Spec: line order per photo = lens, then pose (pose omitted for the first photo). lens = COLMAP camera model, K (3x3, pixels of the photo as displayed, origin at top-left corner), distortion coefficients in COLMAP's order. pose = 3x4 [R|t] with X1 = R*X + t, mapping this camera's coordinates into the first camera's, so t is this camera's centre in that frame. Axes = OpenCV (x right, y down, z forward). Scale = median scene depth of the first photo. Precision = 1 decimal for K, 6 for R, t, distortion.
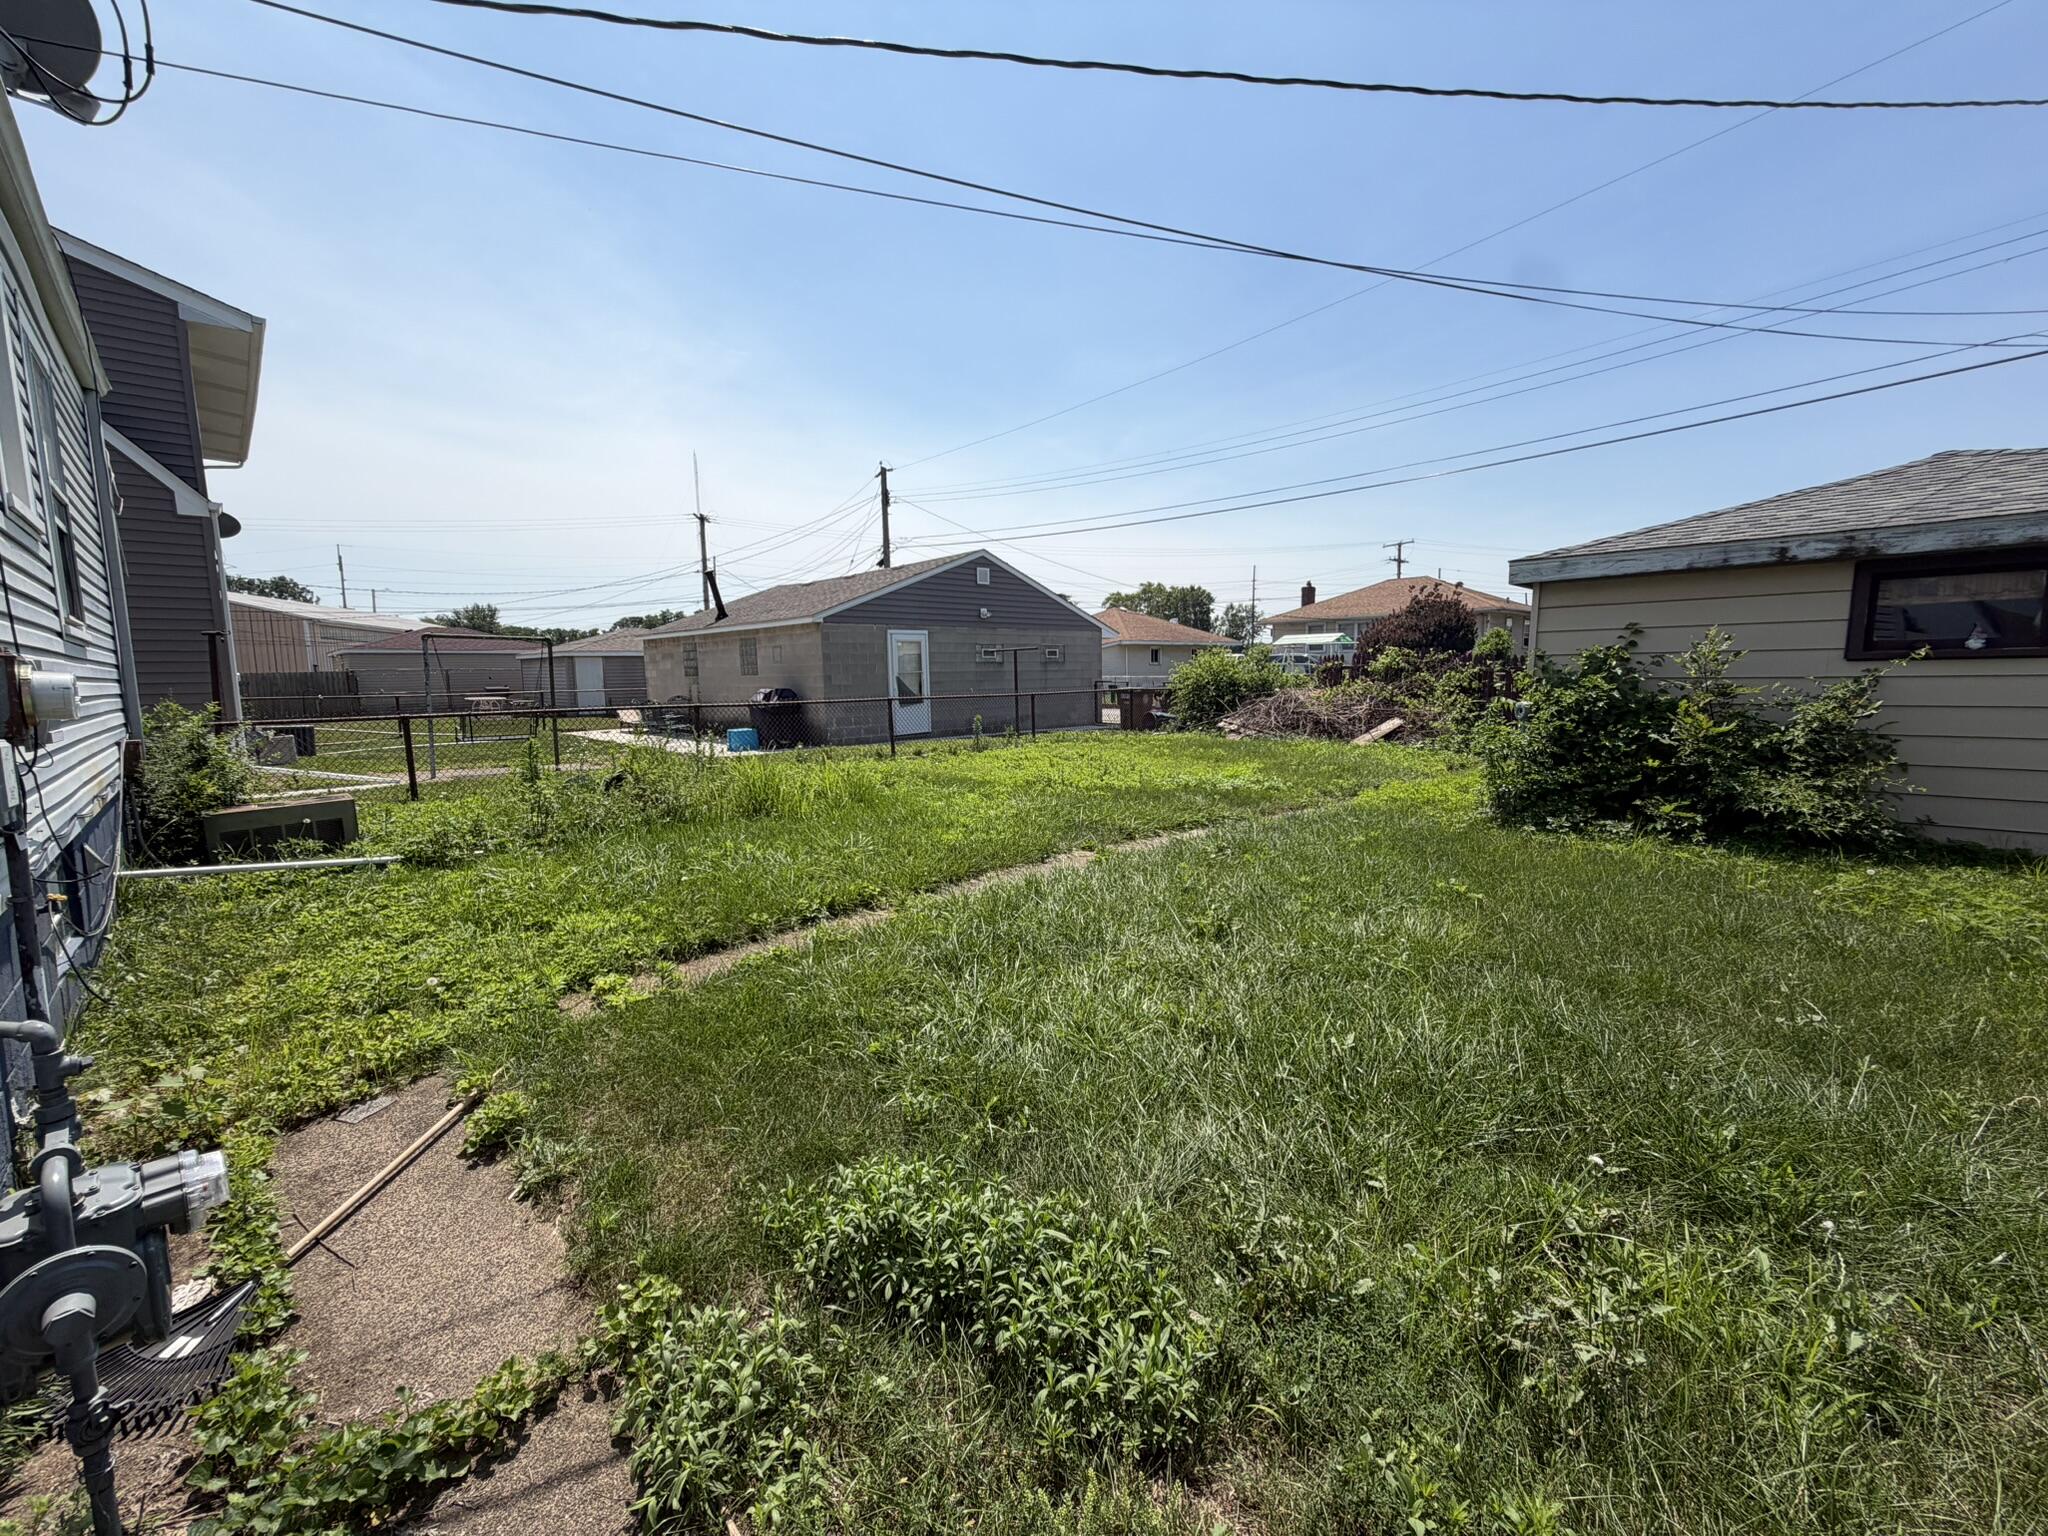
lens RADIAL K [[817.5, 0, 1018.2], [0, 817.5, 768.6], [0, 0, 1]] dist [-0.001182, 0.000578]
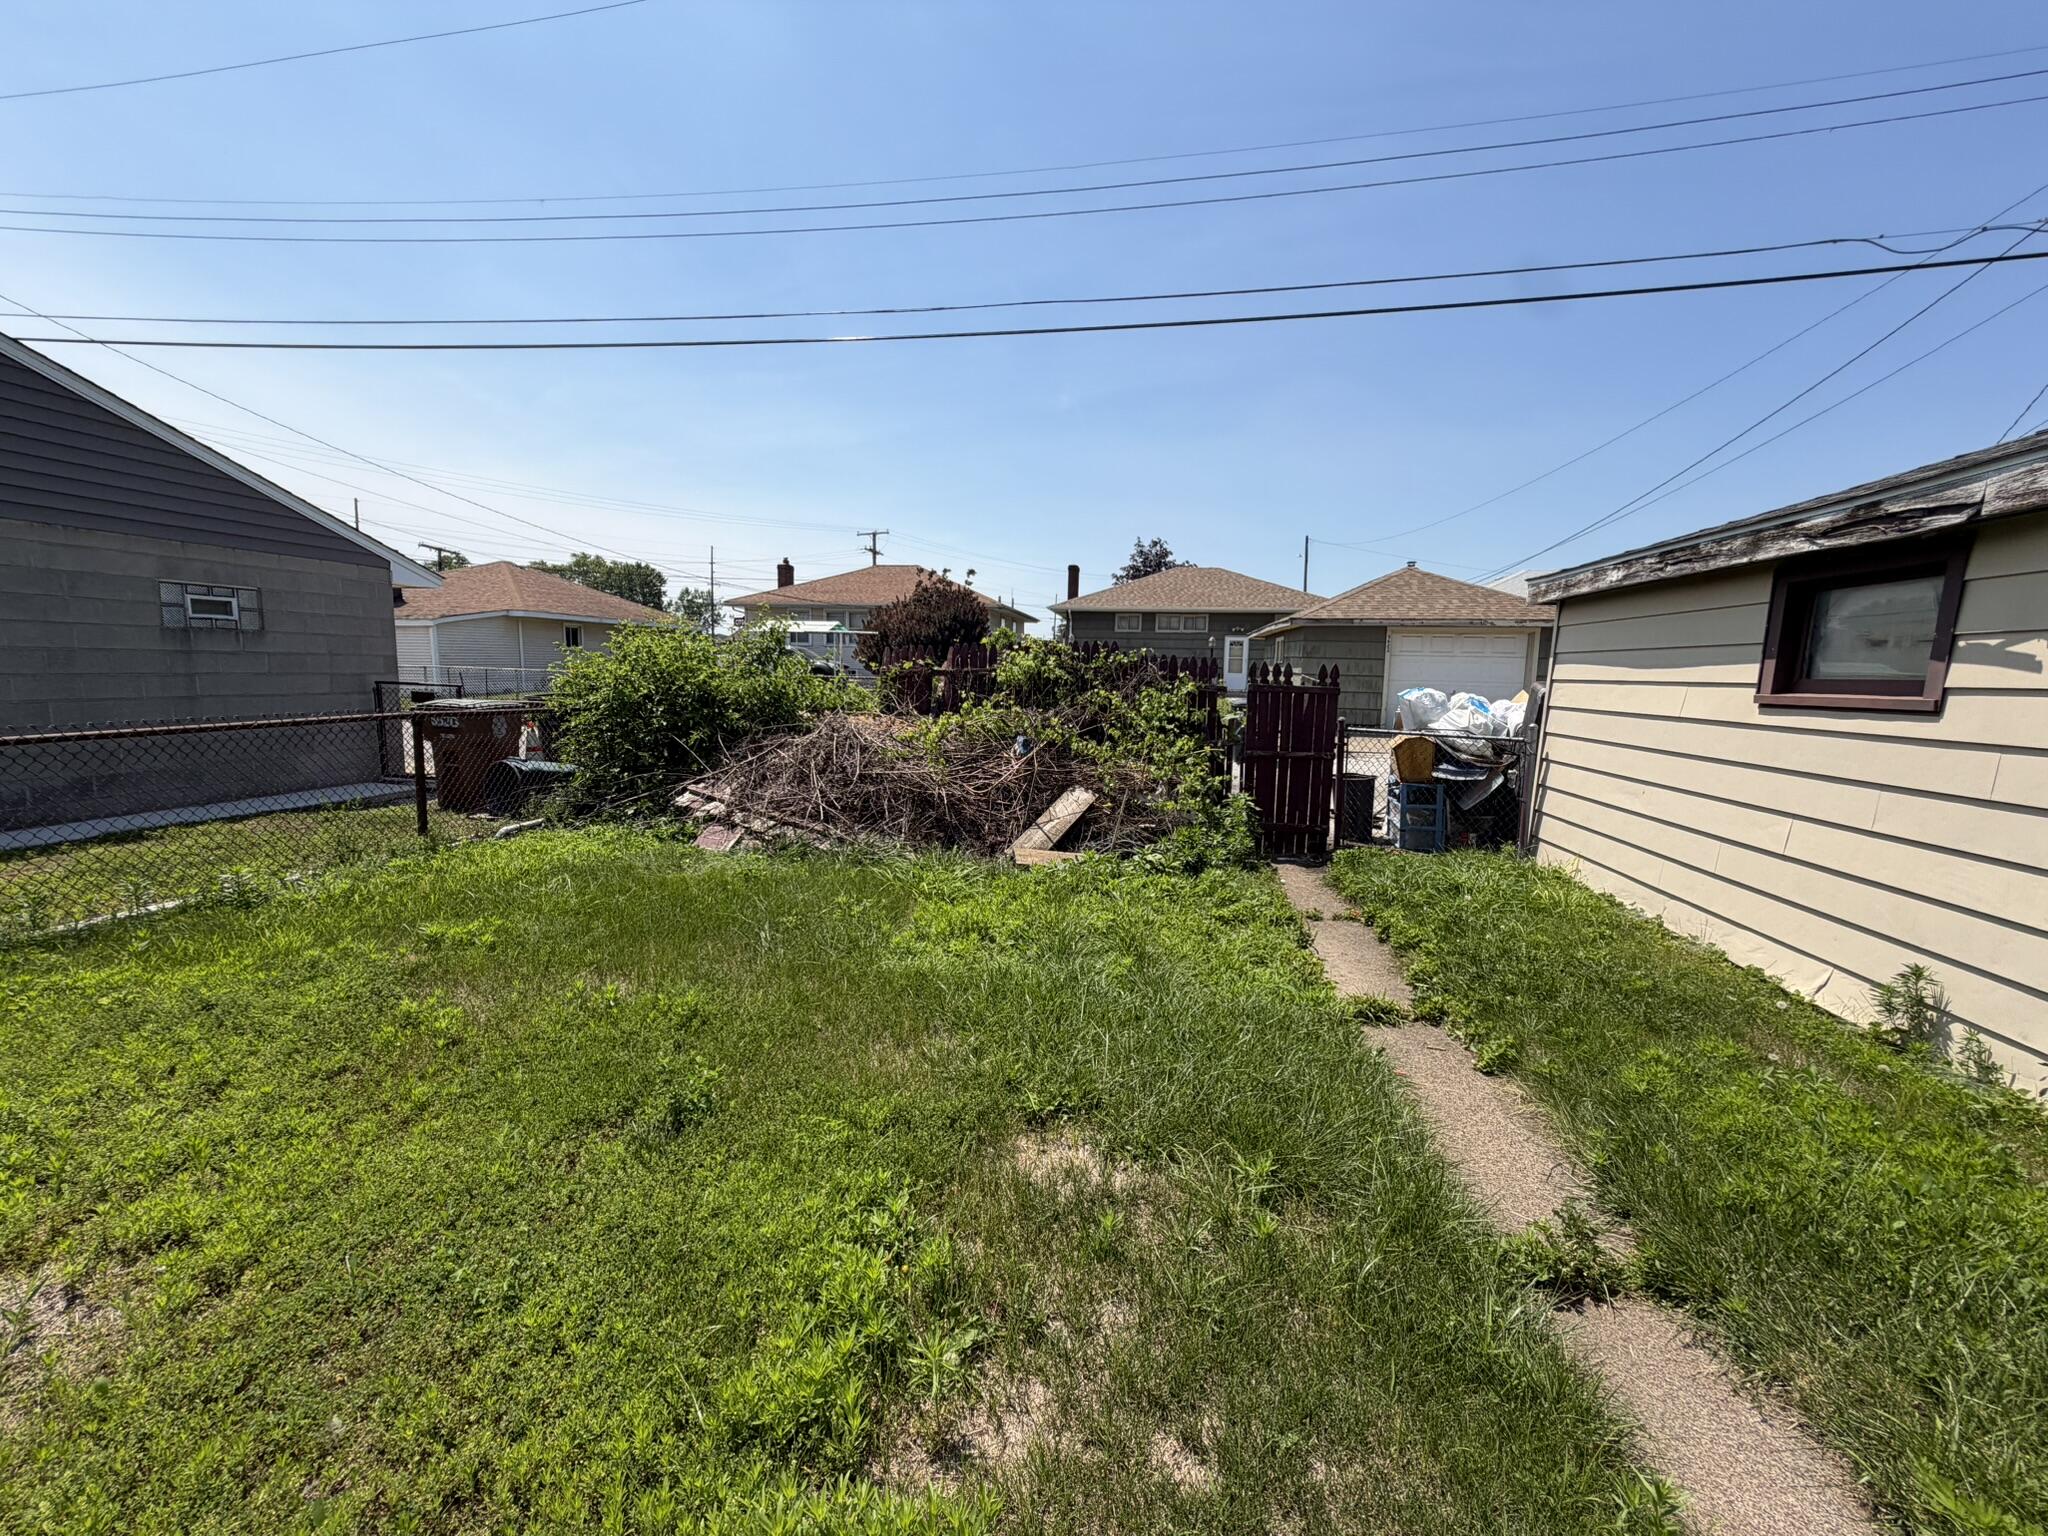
lens RADIAL K [[817.5, 0, 1017.5], [0, 817.5, 762.3], [0, 0, 1]] dist [-0.001182, 0.000578]
pose [[0.805411, -0.034251, 0.591726, 0.346263], [0.033760, 0.999359, 0.011896, -0.179865], [-0.591754, 0.010396, 0.806052, 1.400070]]
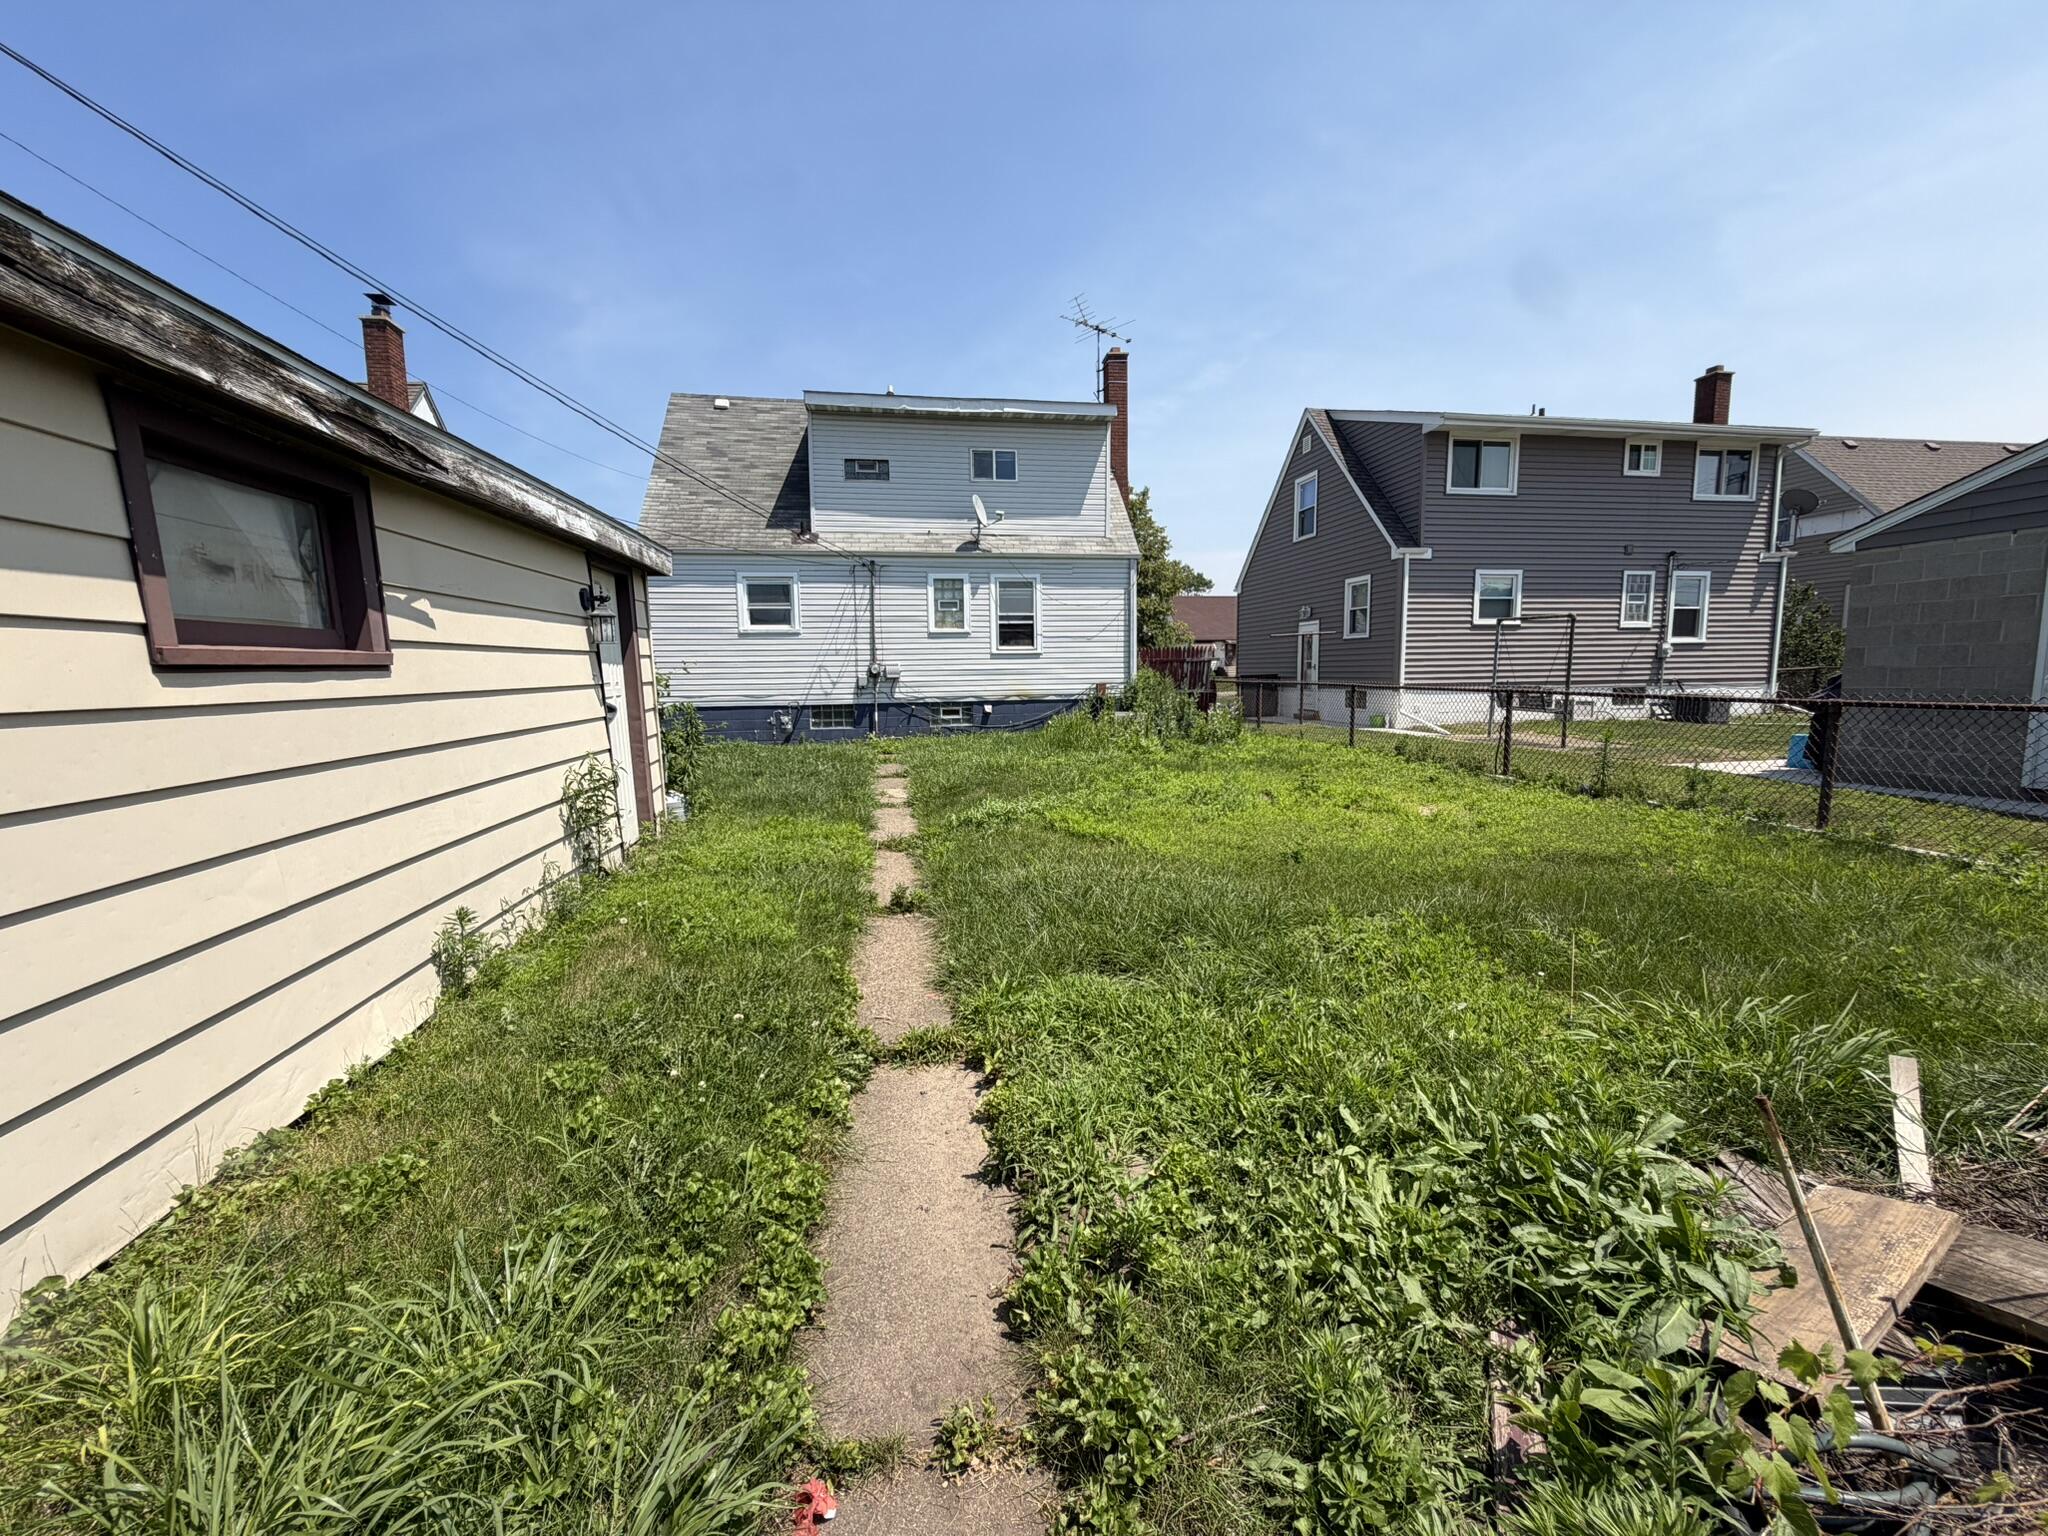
lens RADIAL K [[817.5, 0, 1014.6], [0, 817.5, 766.7], [0, 0, 1]] dist [-0.001182, 0.000578]
pose [[-0.573741, 0.119623, -0.810254, 1.235296], [-0.070986, 0.978291, 0.194697, -0.243014], [0.815954, 0.169223, -0.552795, 2.002686]]
